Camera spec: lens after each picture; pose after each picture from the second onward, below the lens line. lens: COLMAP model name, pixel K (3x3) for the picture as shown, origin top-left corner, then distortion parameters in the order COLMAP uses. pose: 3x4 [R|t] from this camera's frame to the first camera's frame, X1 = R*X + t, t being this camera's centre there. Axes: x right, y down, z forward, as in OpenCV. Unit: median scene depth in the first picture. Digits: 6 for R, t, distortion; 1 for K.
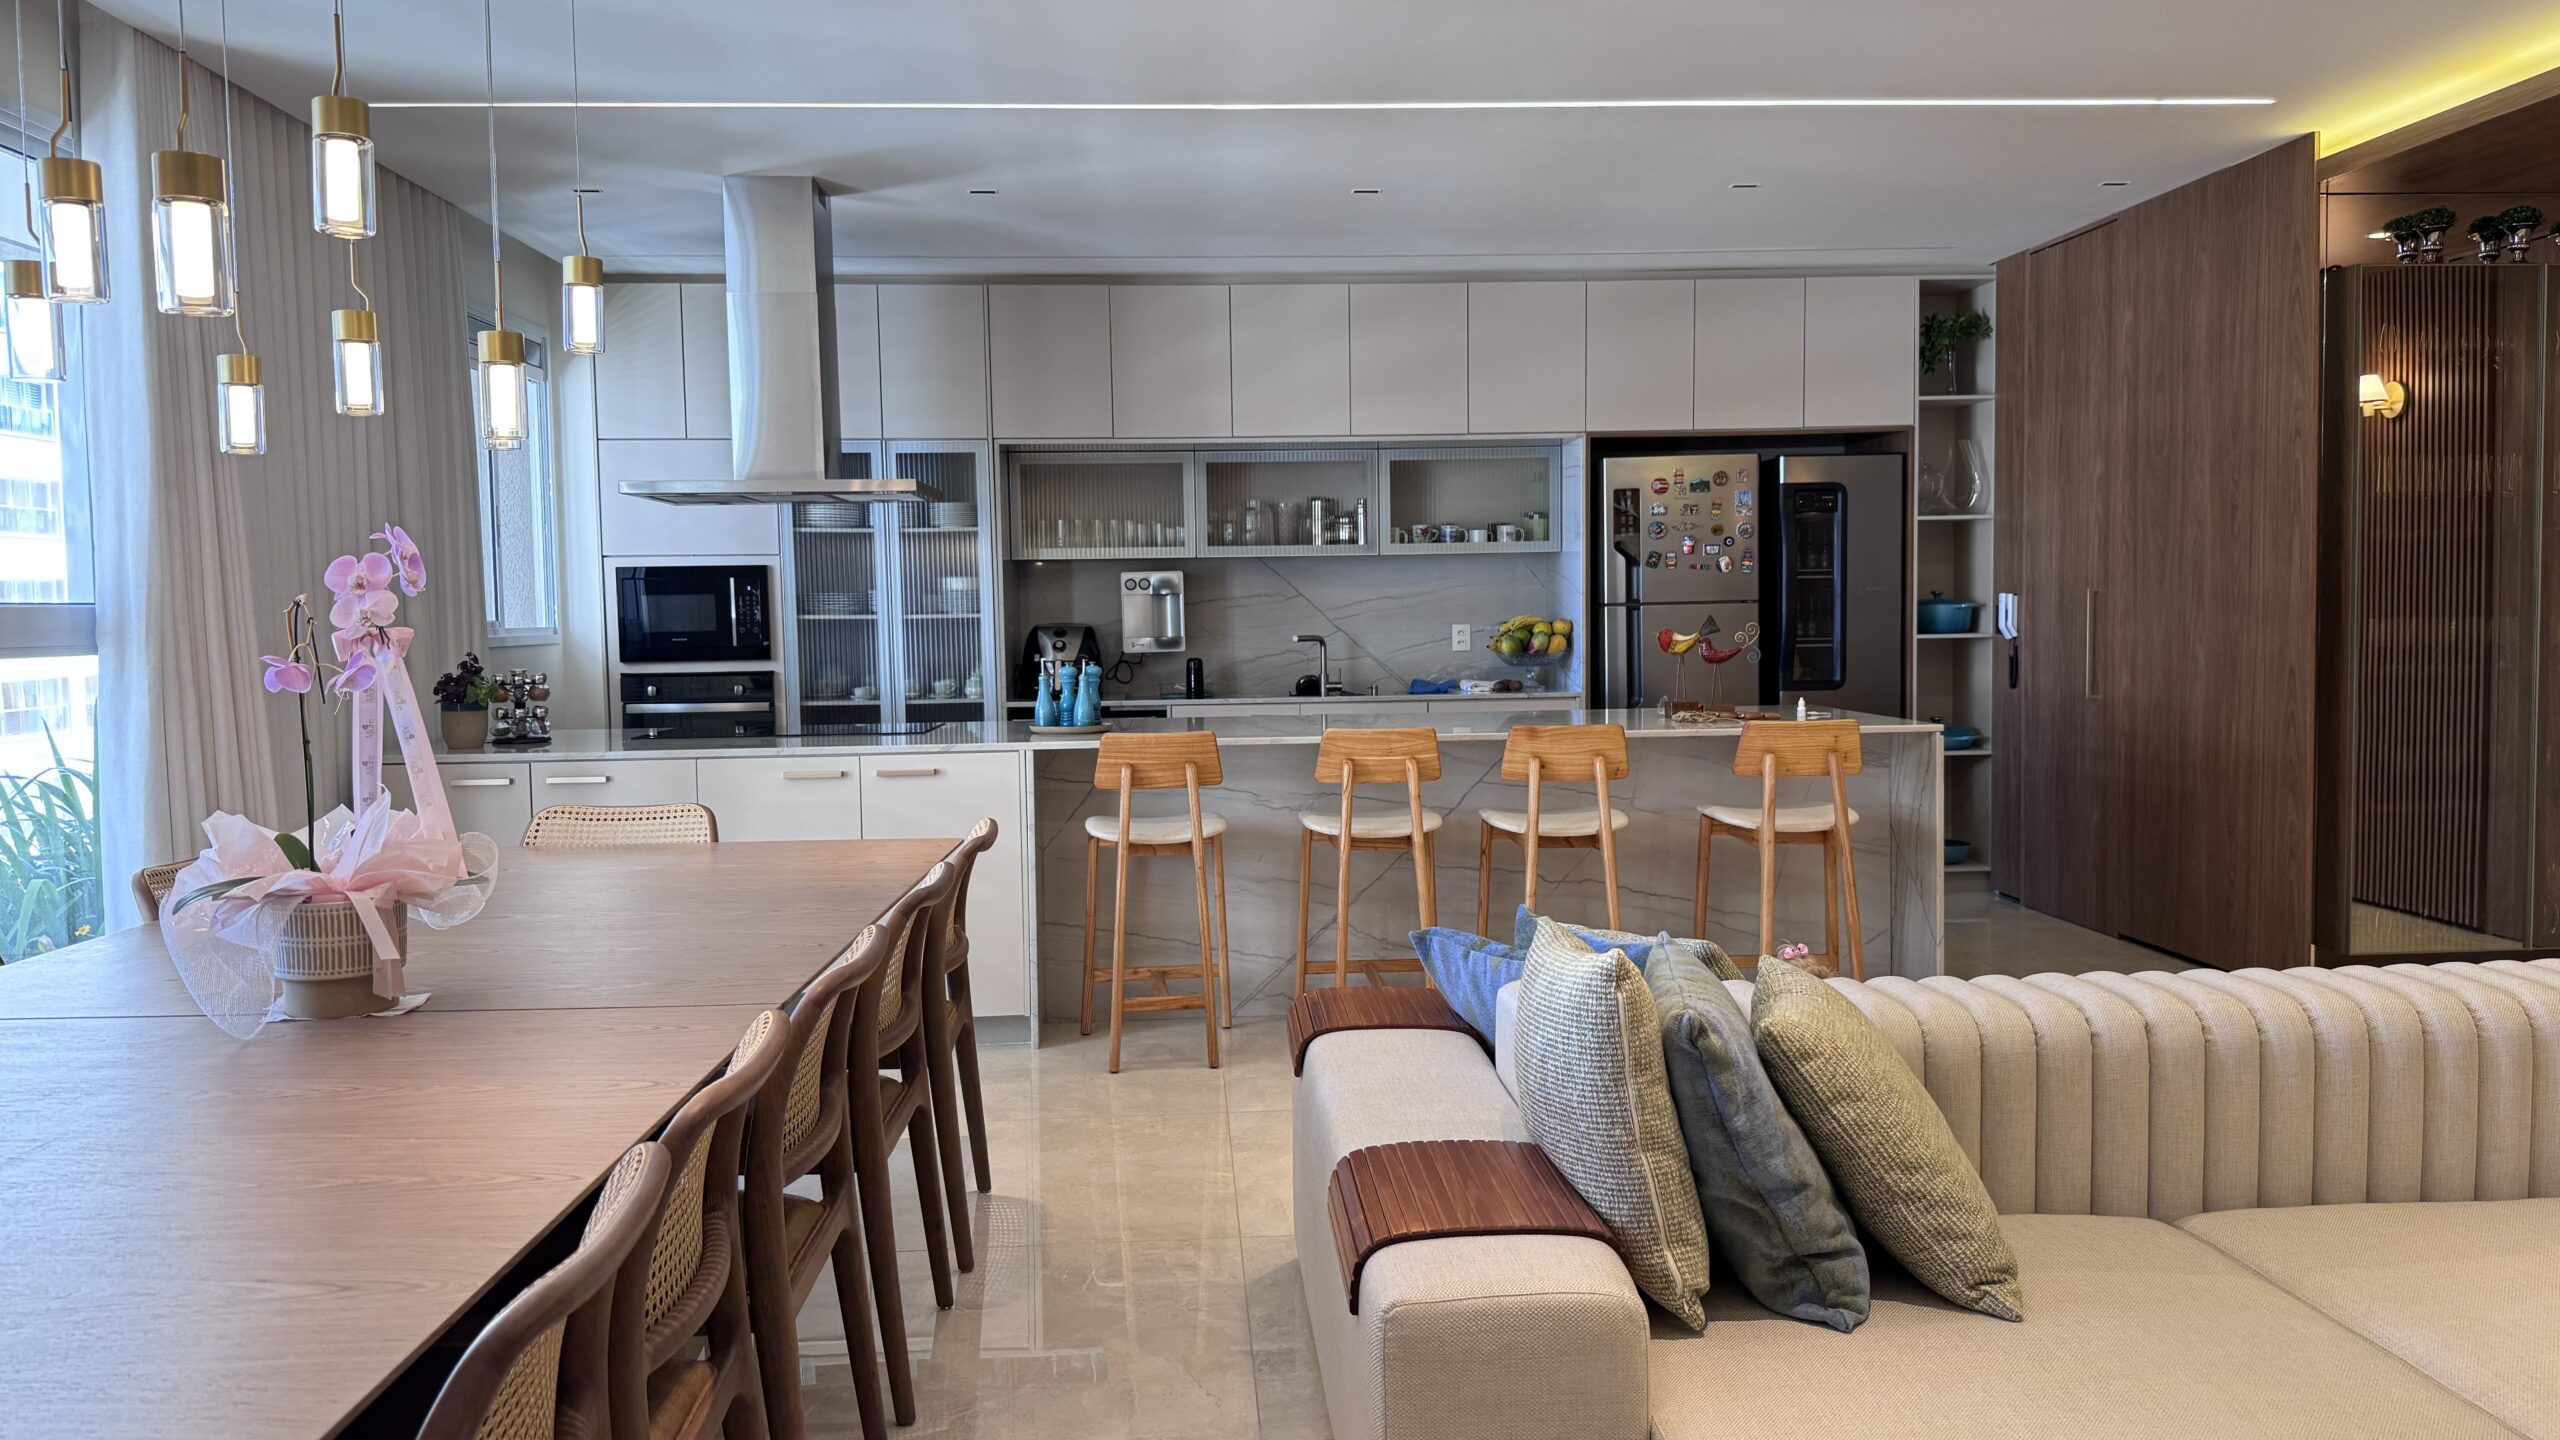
lens RADIAL K [[1795.4, 0, 1268.2], [0, 1795.4, 706.0], [0, 0, 1]] dist [0.064413, -0.101278]
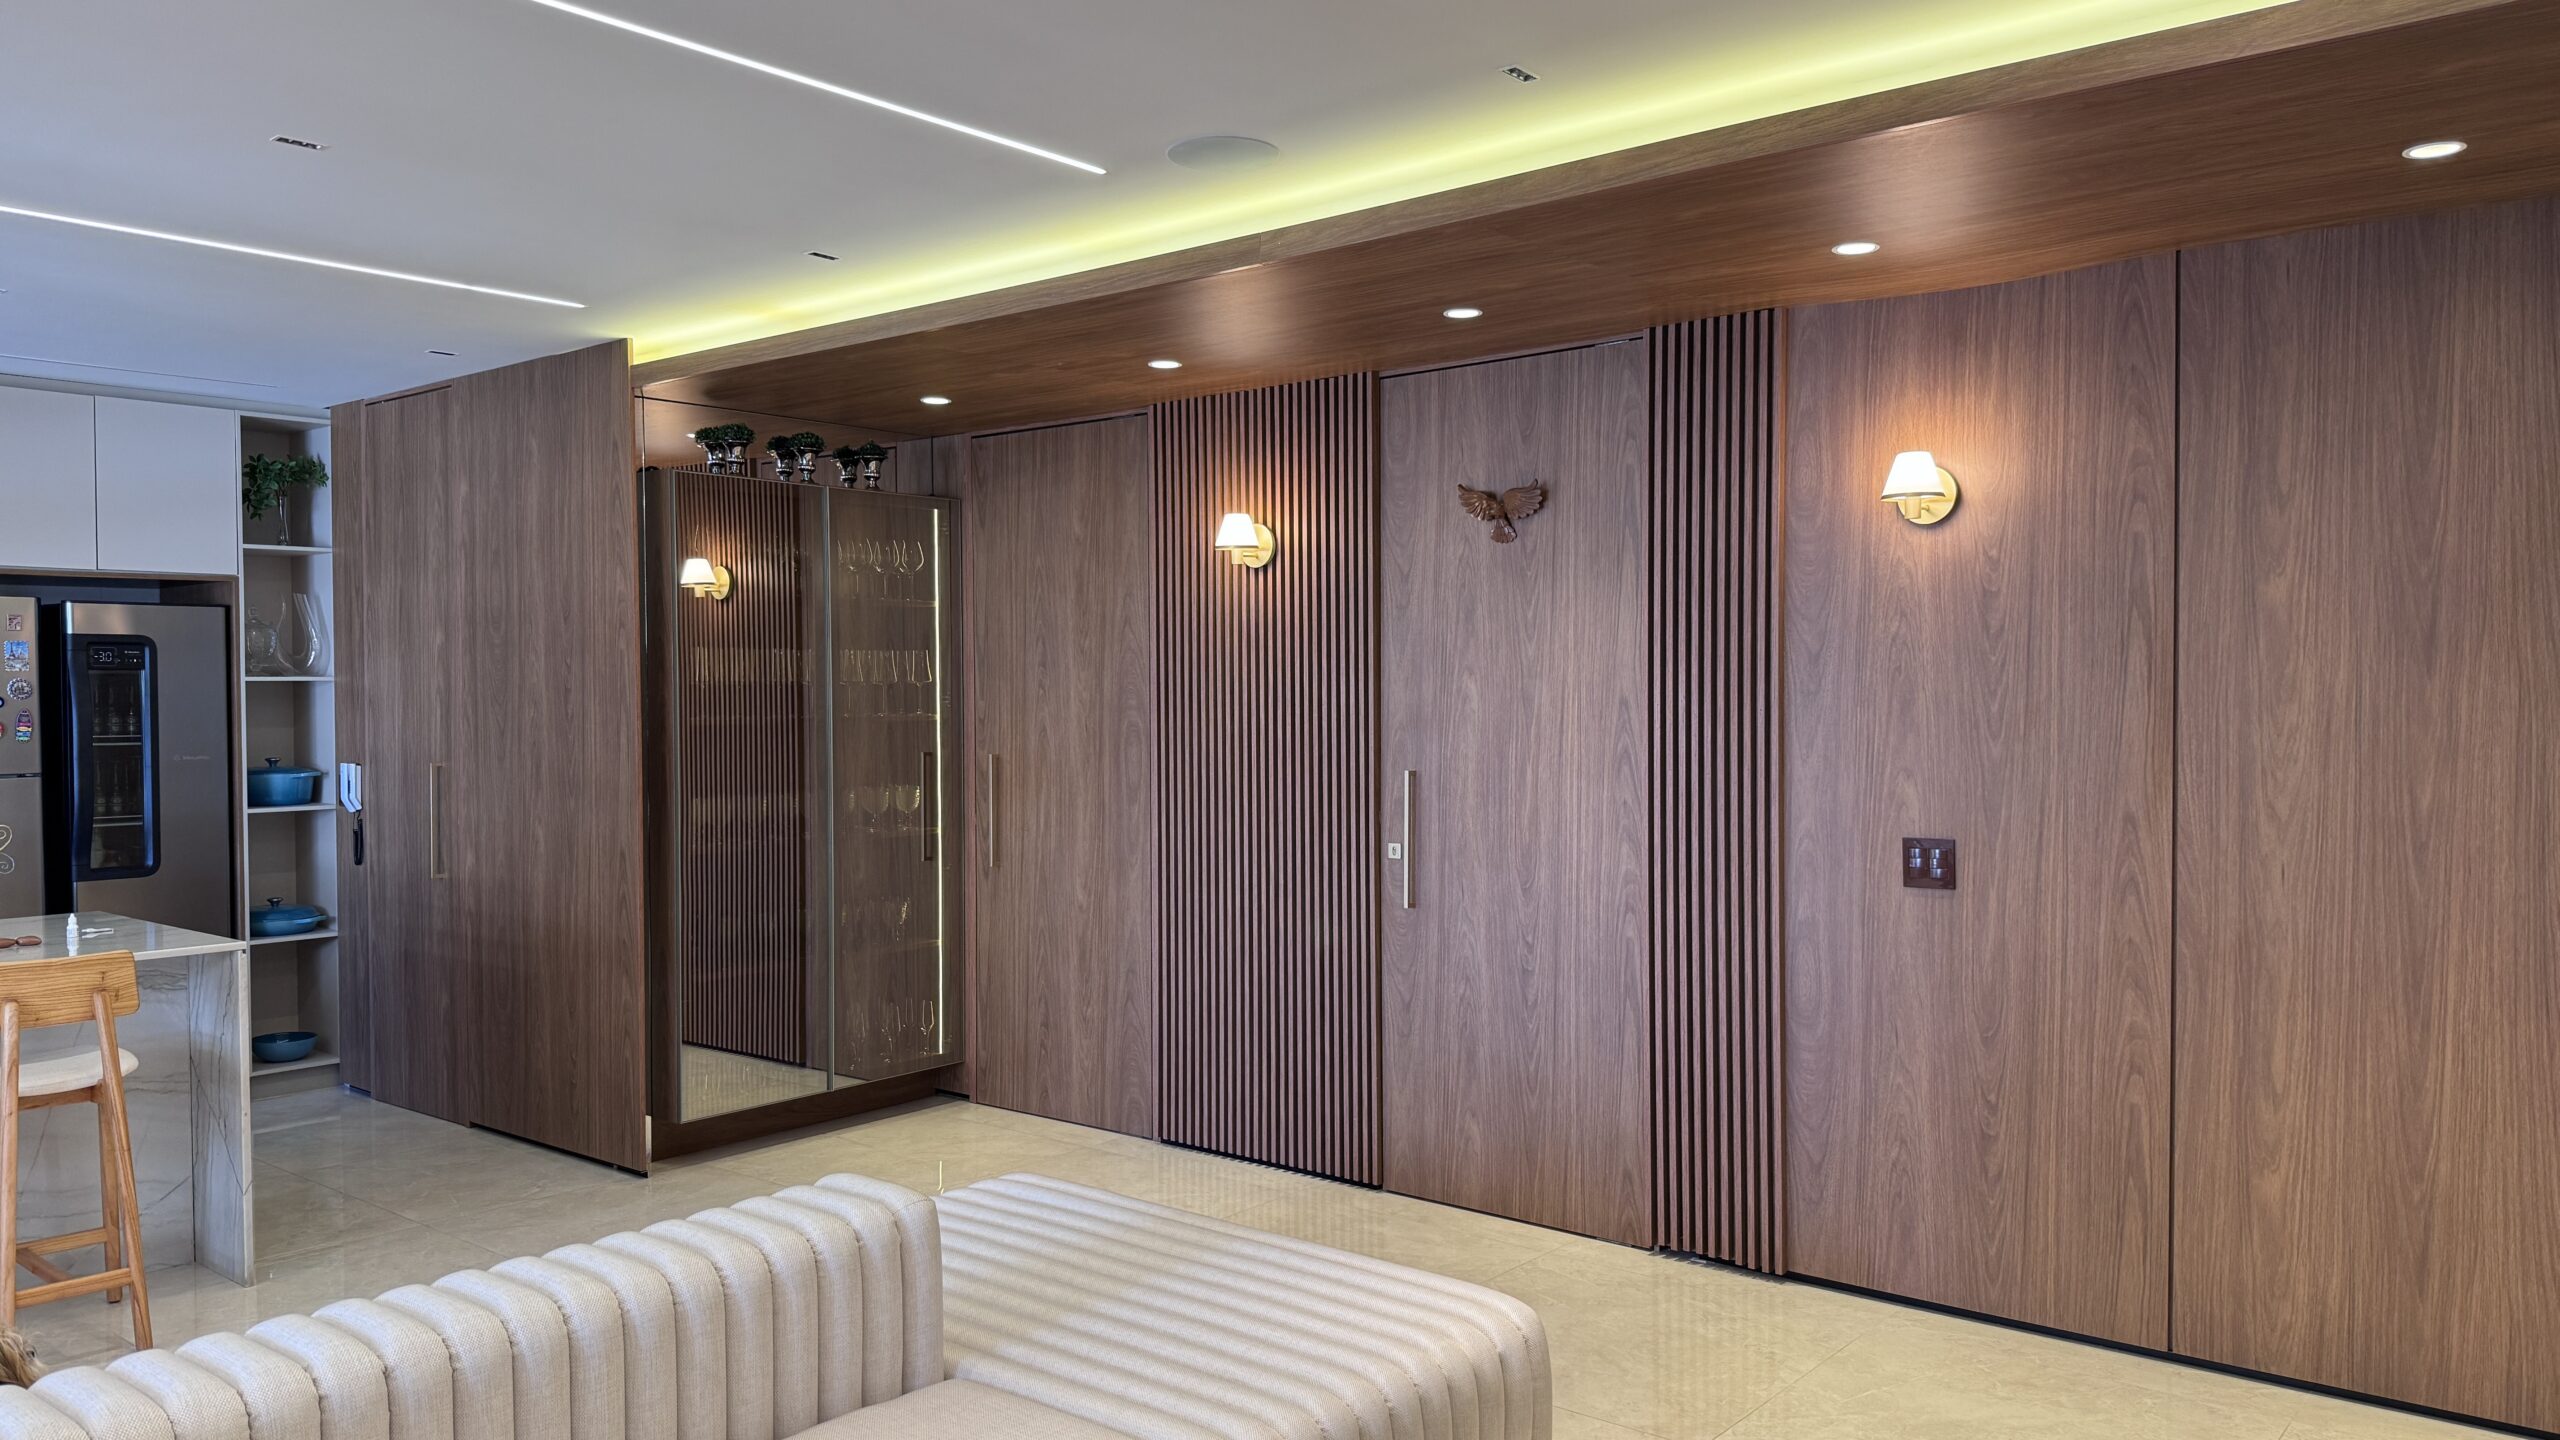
lens RADIAL K [[1795.4, 0, 1278.8], [0, 1795.4, 731.5], [0, 0, 1]] dist [0.064413, -0.101278]
pose [[0.674963, -0.001751, 0.737849, 0.053756], [0.035532, 0.998914, -0.030133, -0.040957], [-0.736995, 0.046556, 0.674293, 0.026779]]
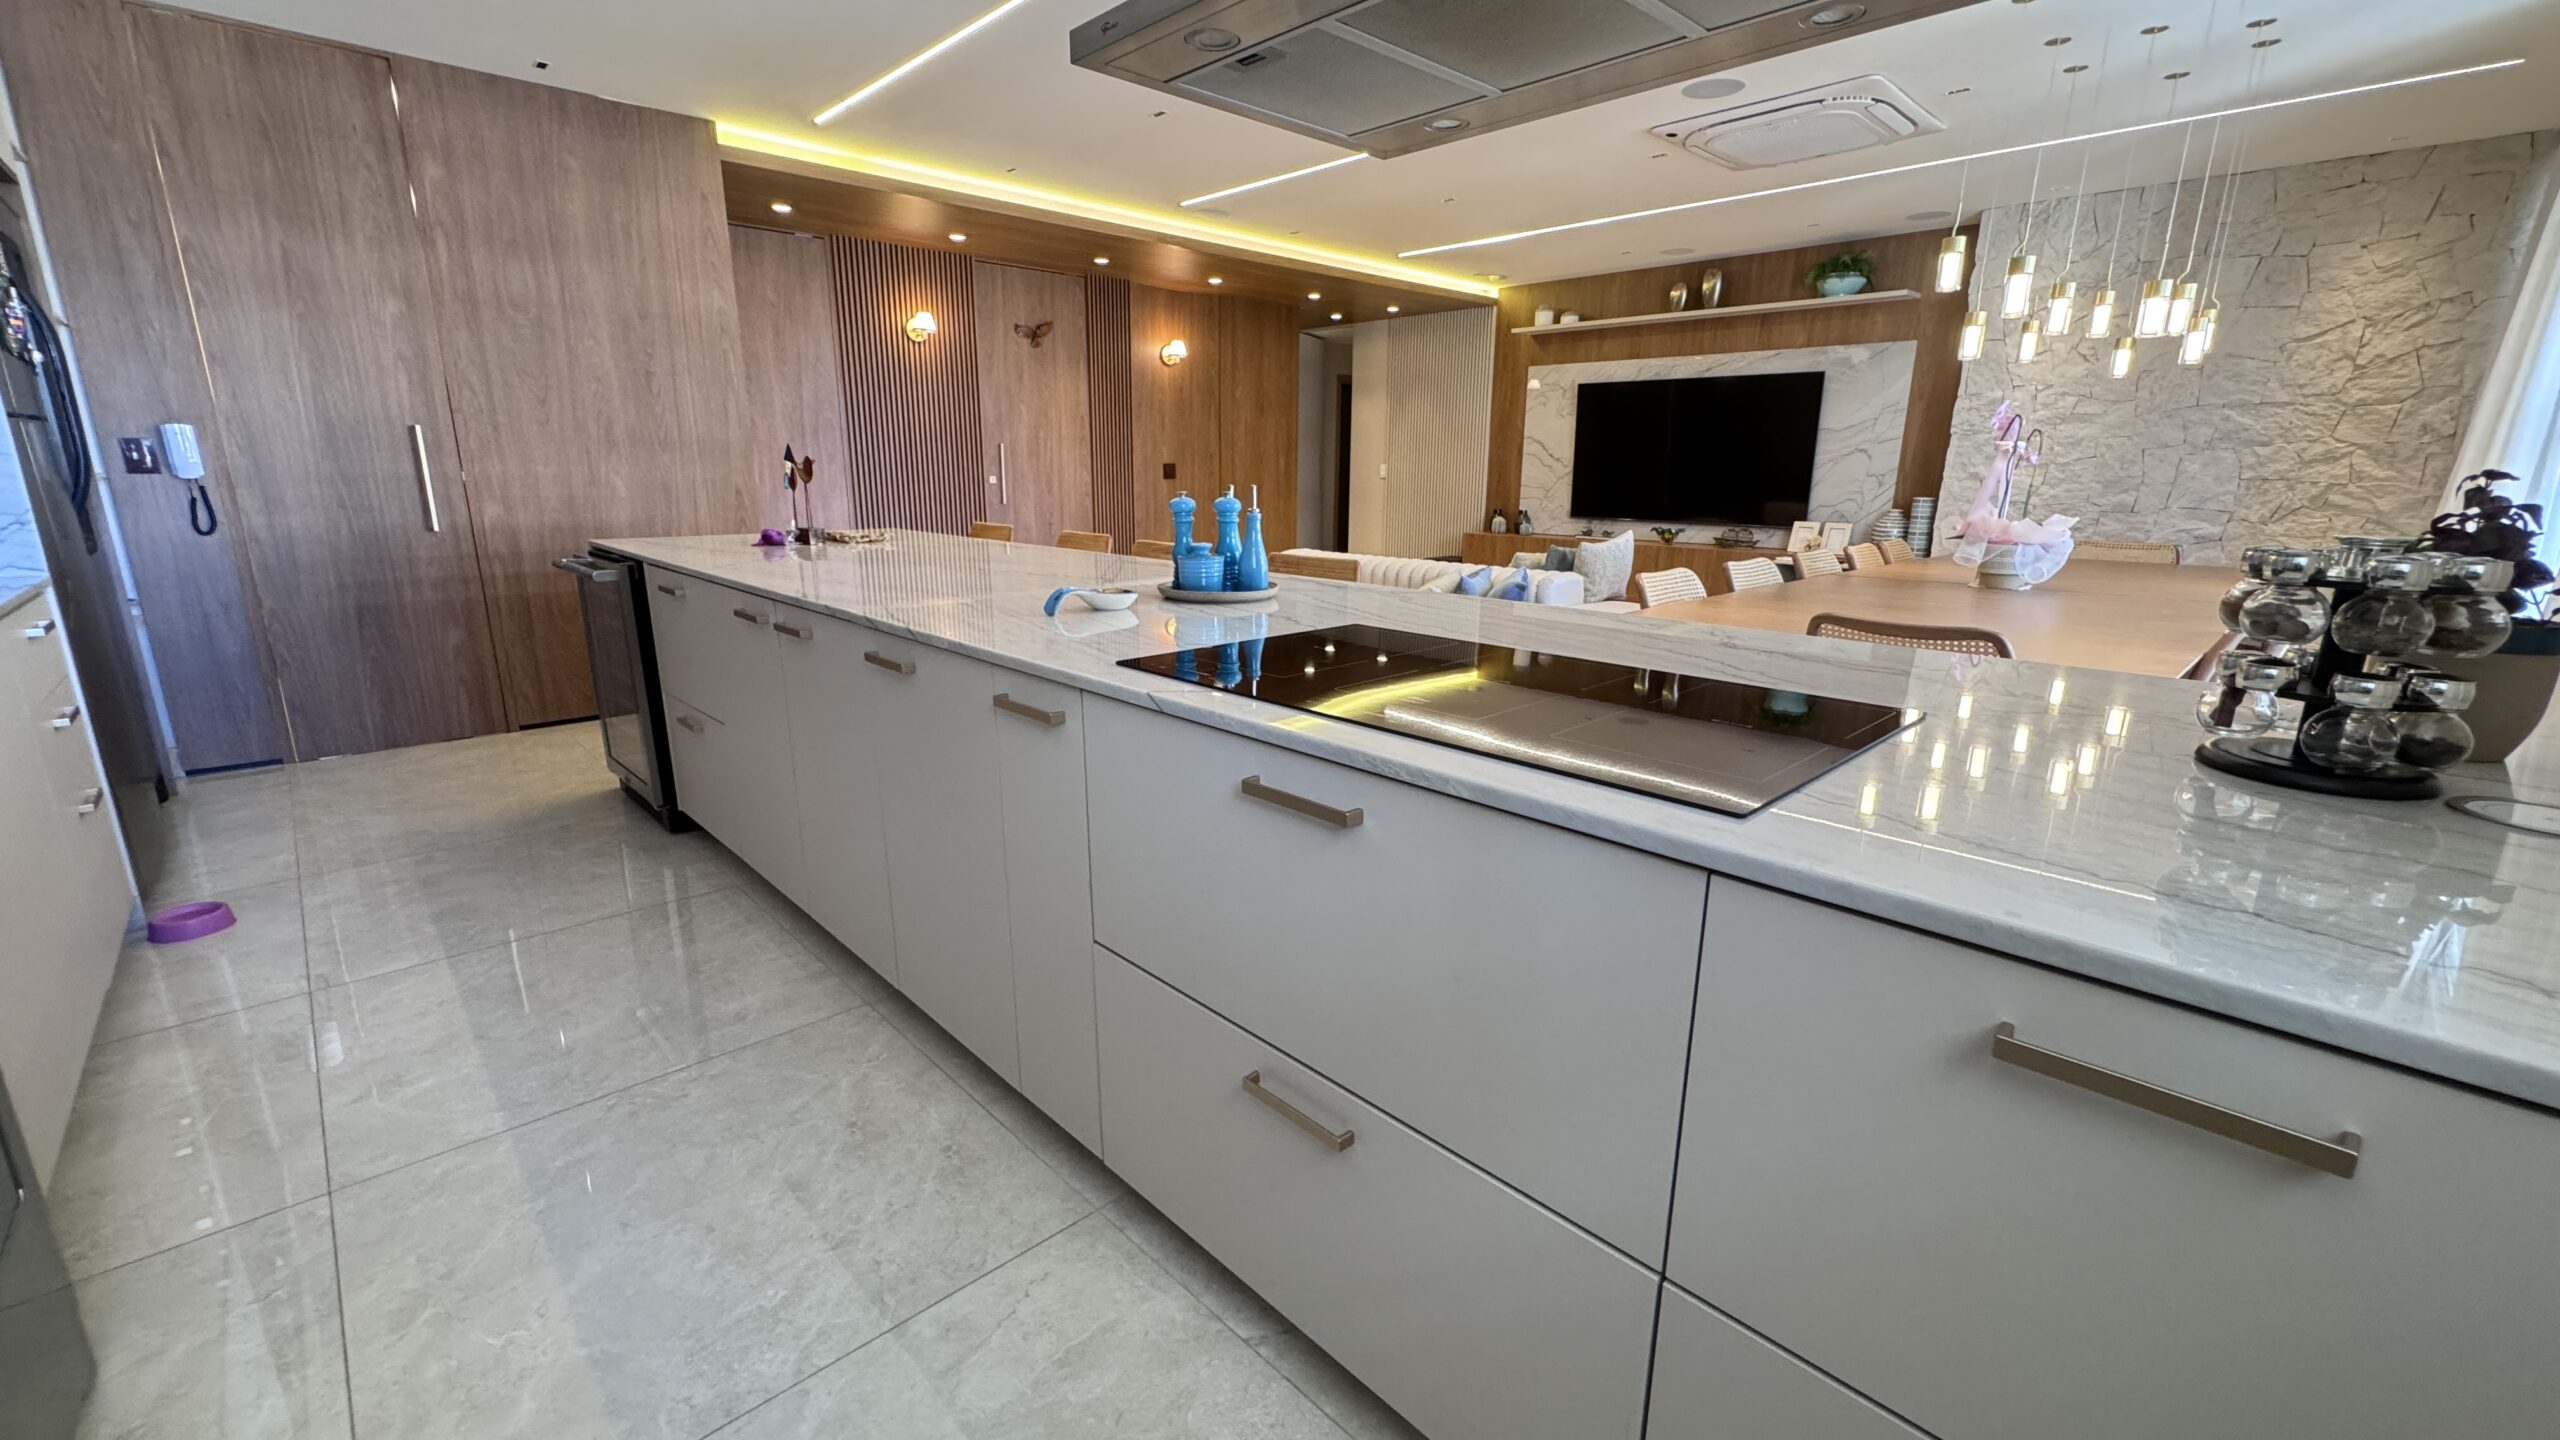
lens RADIAL K [[1020.3, 0, 1280.7], [0, 1020.3, 721.5], [0, 0, 1]] dist [-0.002591, -0.000472]
pose [[-0.661381, -0.173288, 0.729757, -0.387428], [0.045840, 0.961788, 0.269931, -0.040120], [-0.748648, 0.211980, -0.628165, 1.145086]]
